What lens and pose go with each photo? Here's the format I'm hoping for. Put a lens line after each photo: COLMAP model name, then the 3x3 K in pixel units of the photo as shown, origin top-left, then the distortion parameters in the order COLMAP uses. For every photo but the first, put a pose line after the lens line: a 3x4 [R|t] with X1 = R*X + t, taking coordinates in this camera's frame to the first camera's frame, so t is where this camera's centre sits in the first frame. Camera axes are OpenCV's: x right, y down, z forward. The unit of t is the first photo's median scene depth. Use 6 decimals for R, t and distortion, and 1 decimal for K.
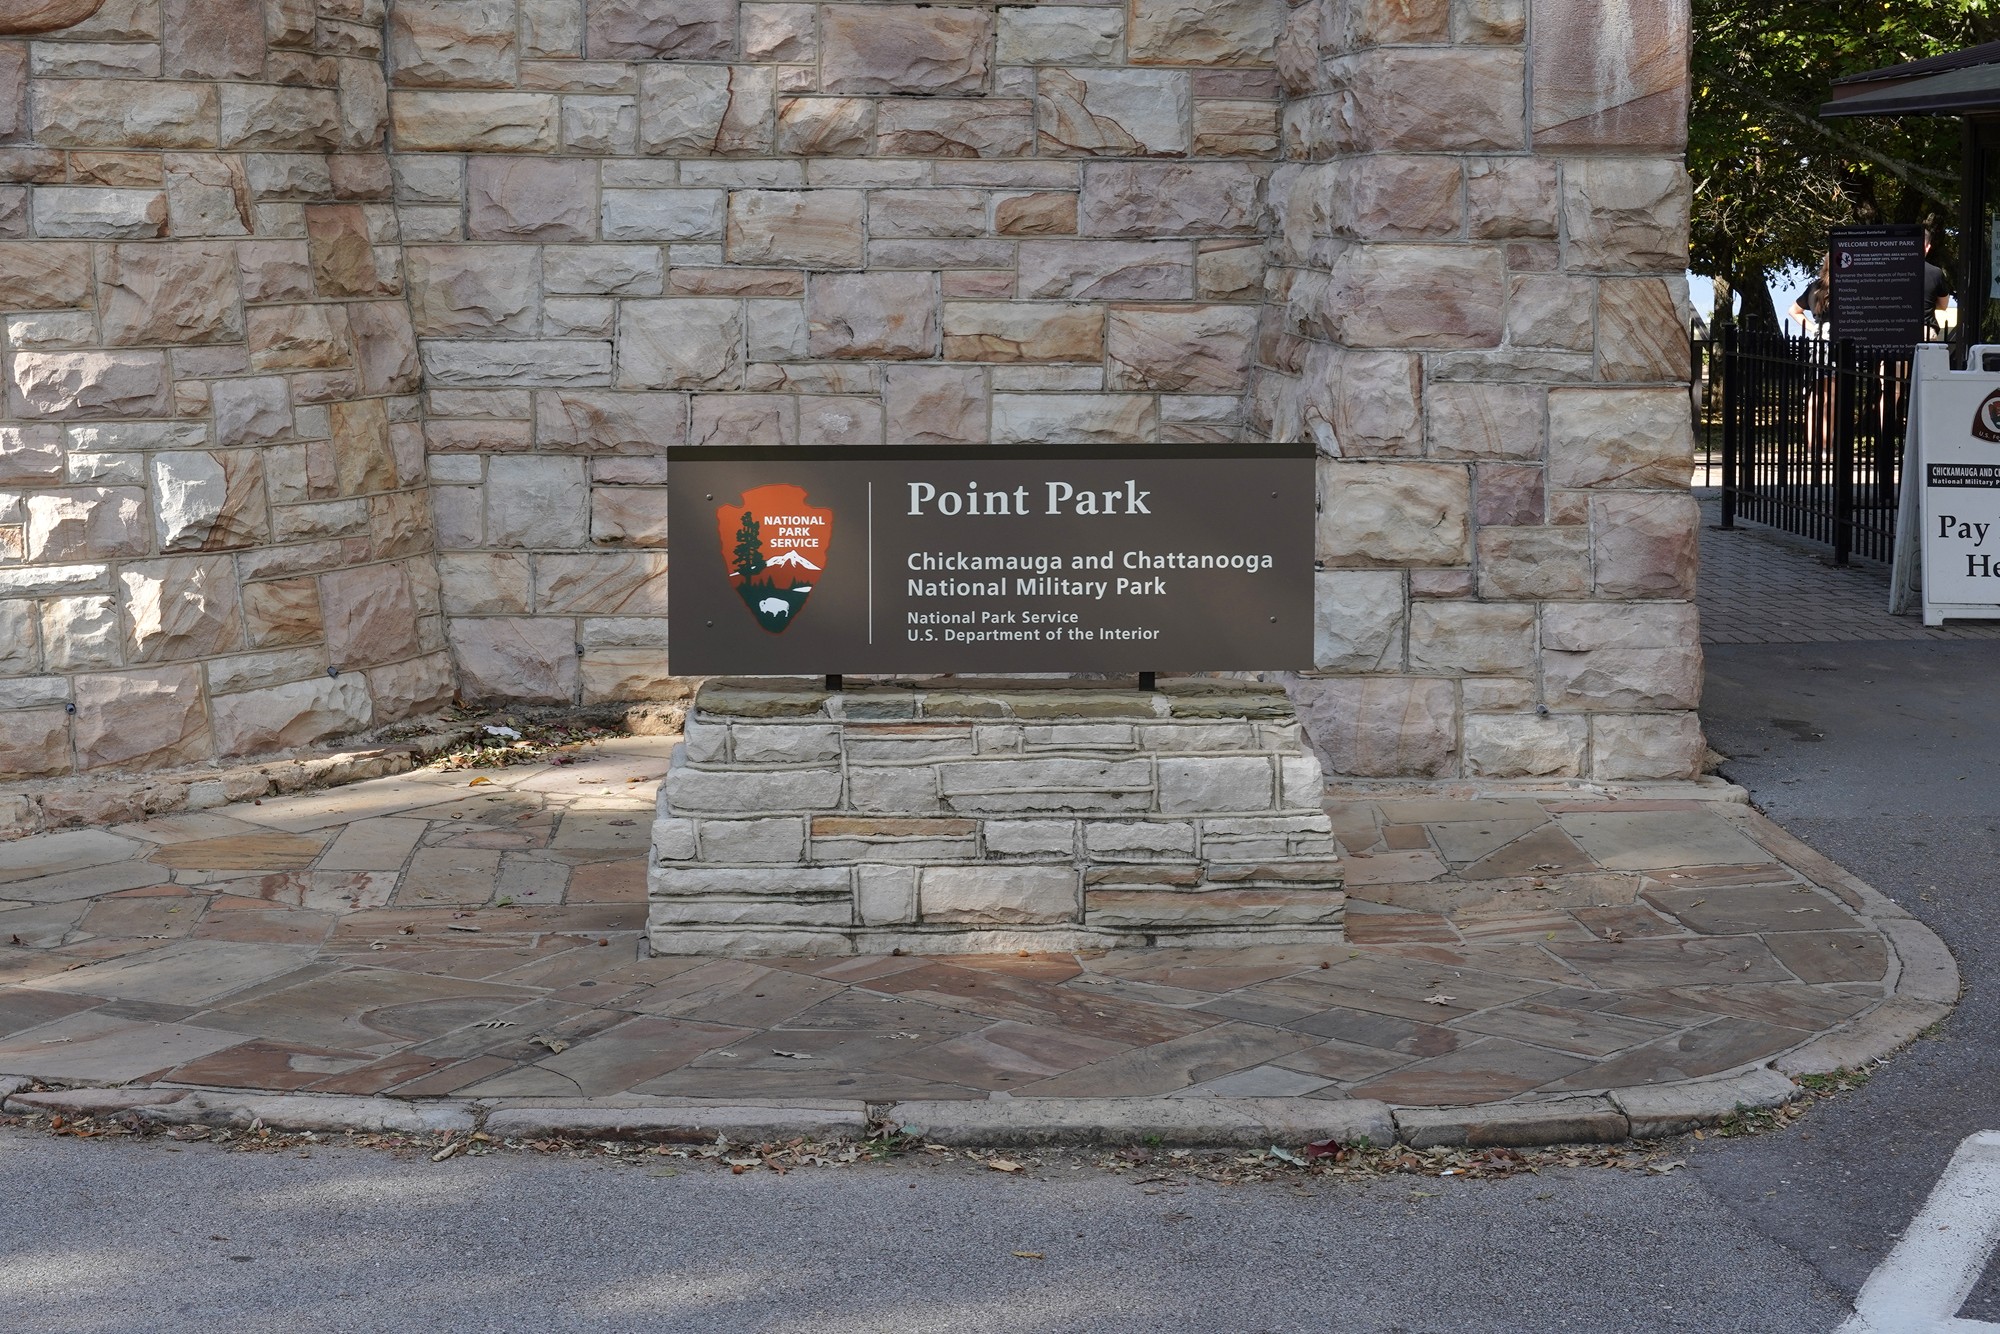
lens RADIAL K [[3545.5, 0, 1000.0], [0, 3545.5, 667.0], [0, 0, 1]] dist [0.015625, -0.110549]
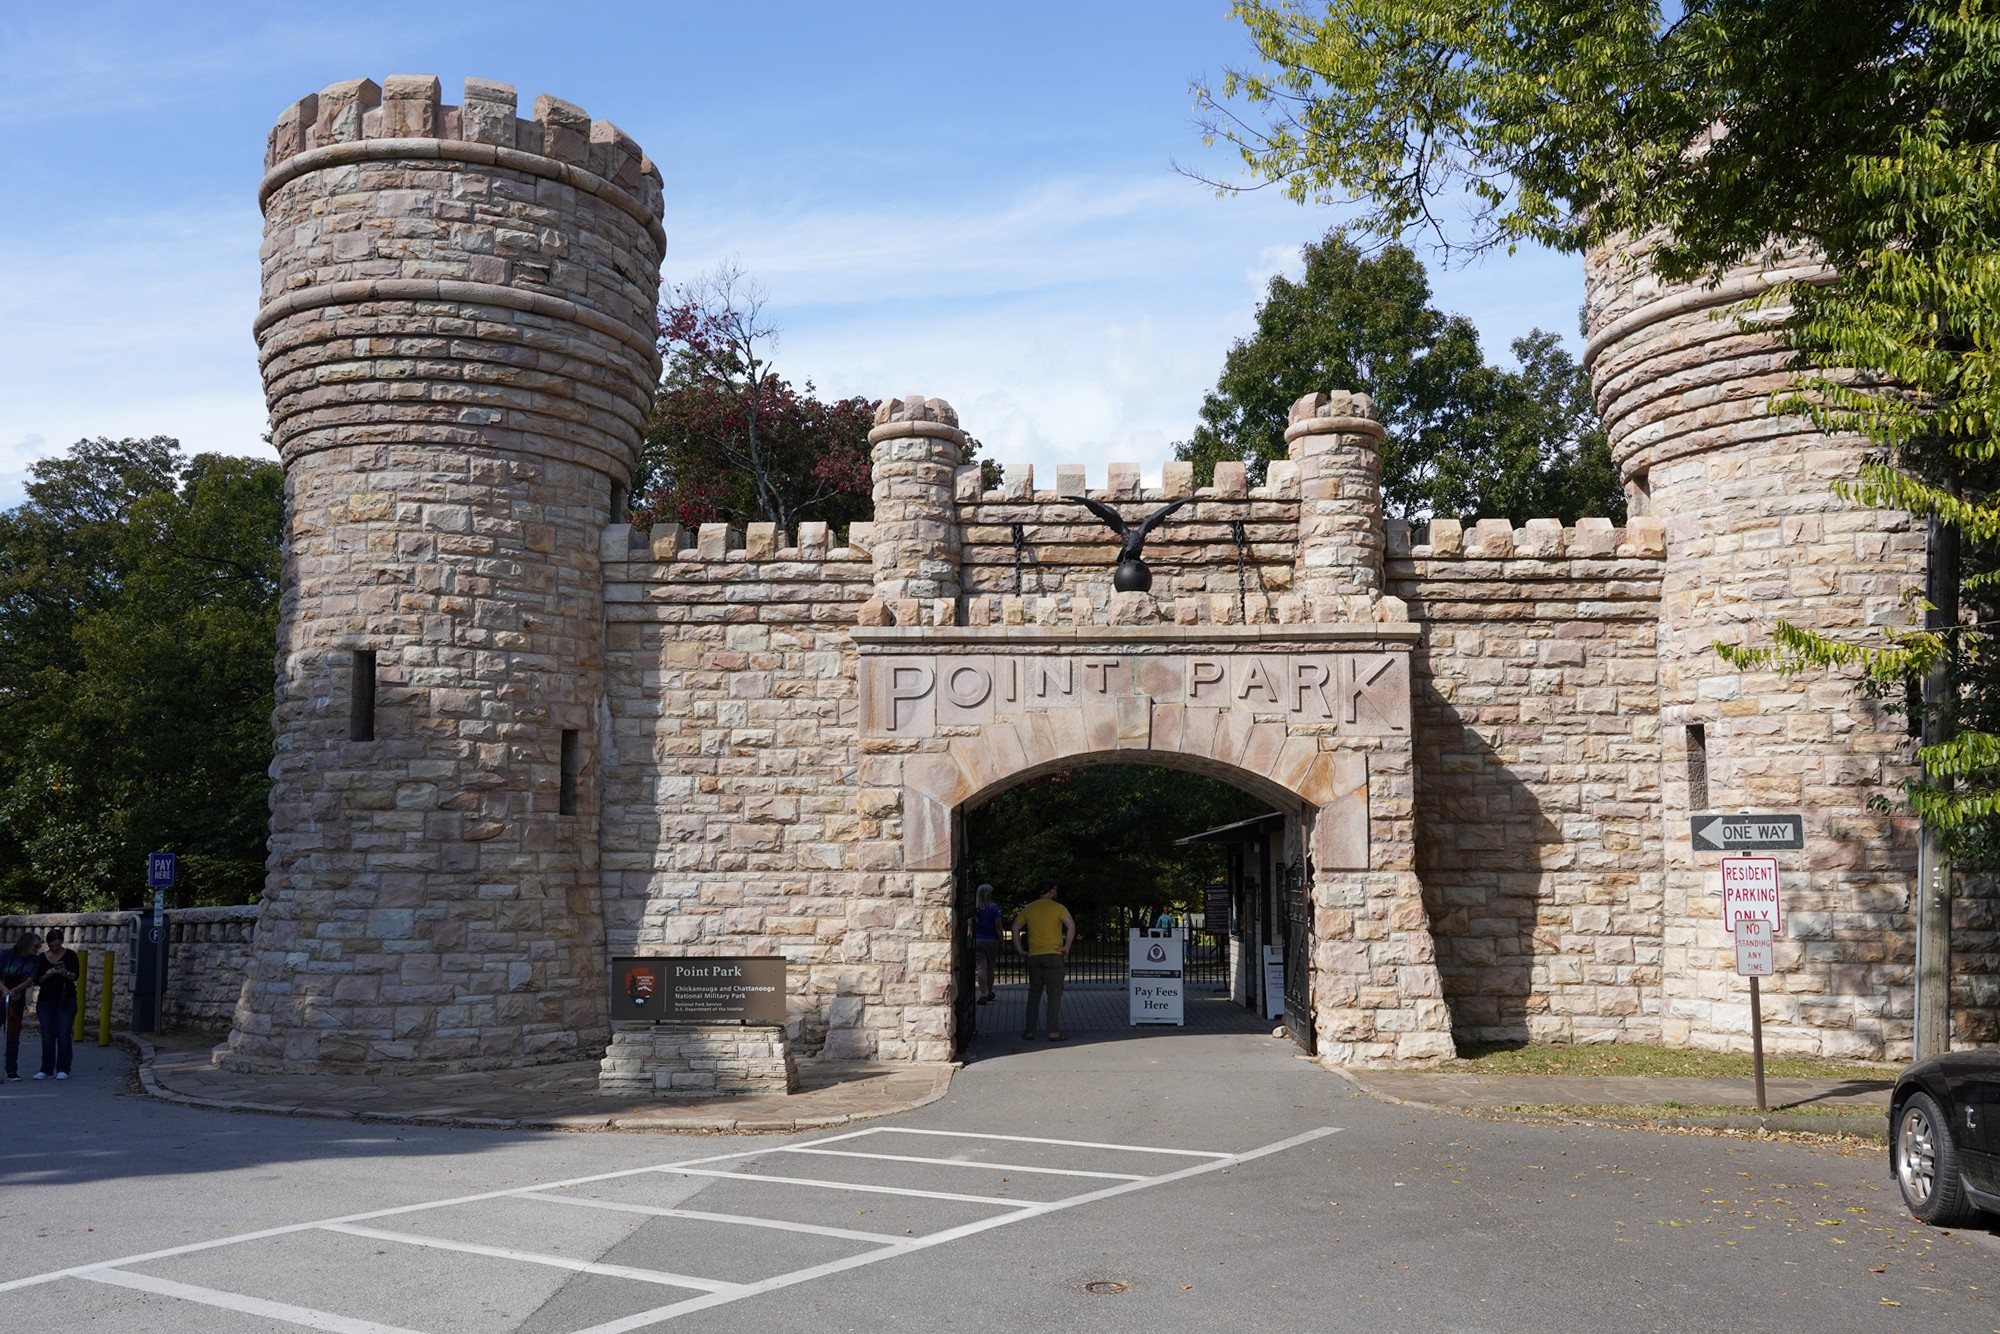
lens RADIAL K [[2029.7, 0, 1000.0], [0, 2029.7, 667.0], [0, 0, 1]] dist [-0.010901, -0.010196]
pose [[0.989733, -0.023385, -0.141000, 0.501143], [-0.008137, 0.975705, -0.218939, 0.084095], [0.142695, 0.217839, 0.965497, -0.862104]]
